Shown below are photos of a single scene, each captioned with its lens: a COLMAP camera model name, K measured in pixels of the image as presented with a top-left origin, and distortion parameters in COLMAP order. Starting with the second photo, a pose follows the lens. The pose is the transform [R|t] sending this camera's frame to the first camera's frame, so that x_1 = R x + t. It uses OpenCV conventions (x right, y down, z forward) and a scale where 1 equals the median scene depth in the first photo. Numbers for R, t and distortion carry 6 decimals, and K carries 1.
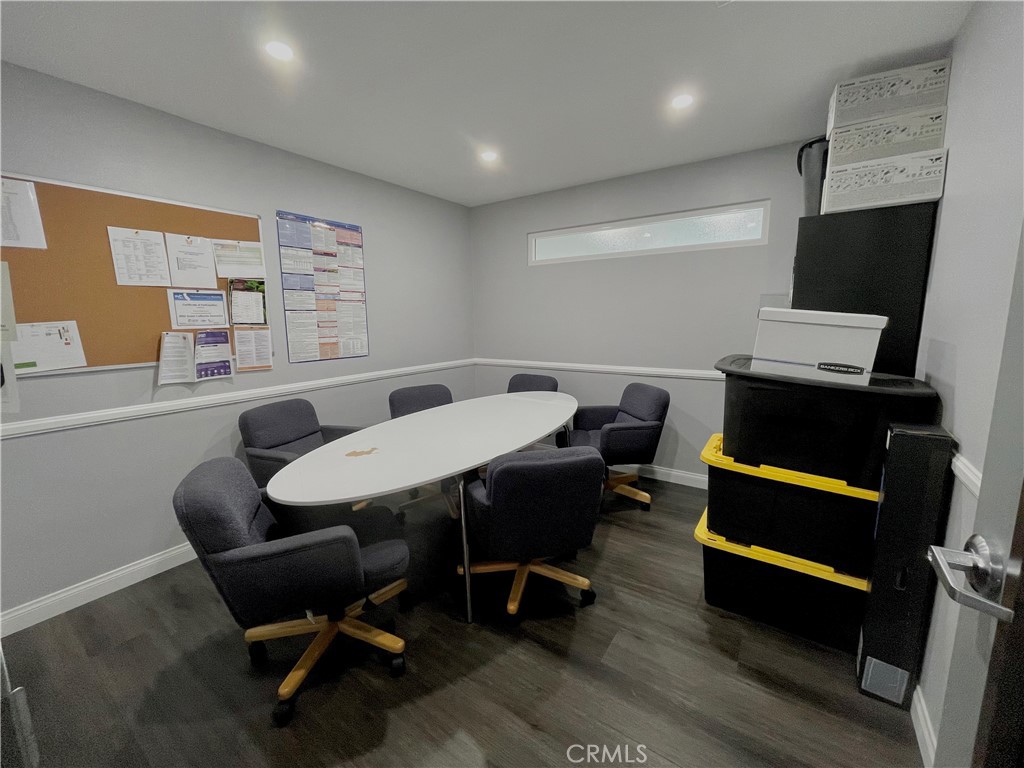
lens RADIAL K [[417.2, 0, 512.6], [0, 417.2, 377.4], [0, 0, 1]] dist [-0.002382, -0.000088]
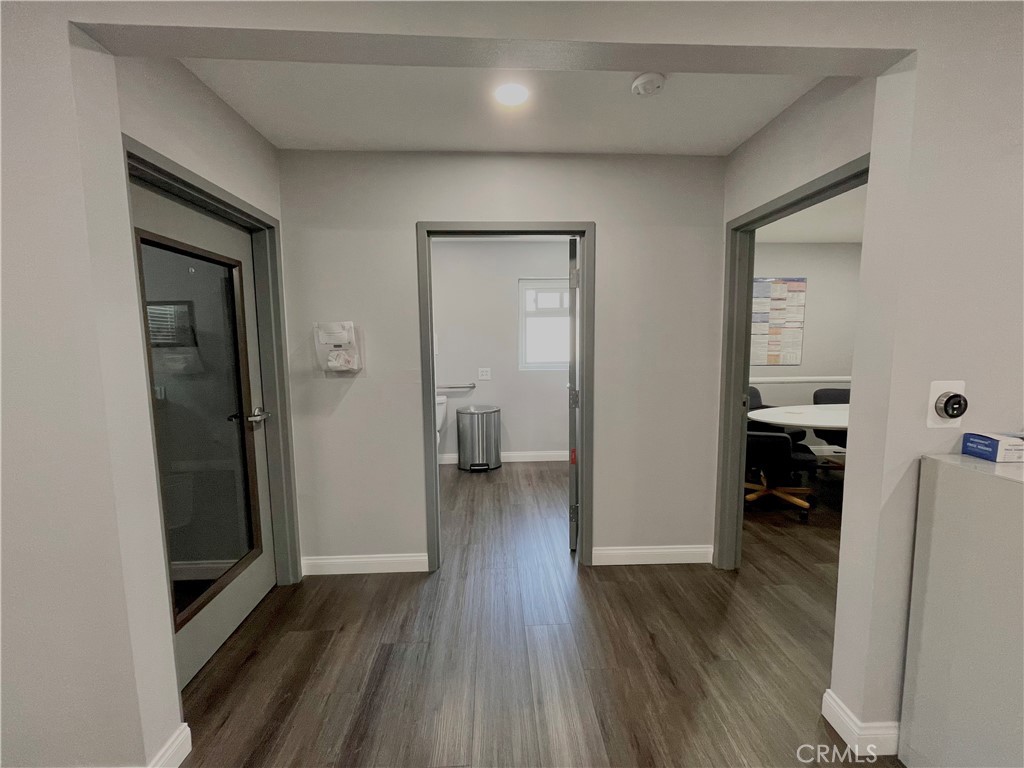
lens RADIAL K [[417.2, 0, 511.4], [0, 417.2, 384.5], [0, 0, 1]] dist [-0.002382, -0.000088]
pose [[0.607549, 0.082874, -0.789947, 0.211976], [-0.117412, 0.992986, 0.013874, 0.123883], [0.785557, 0.084320, 0.613018, -0.737756]]
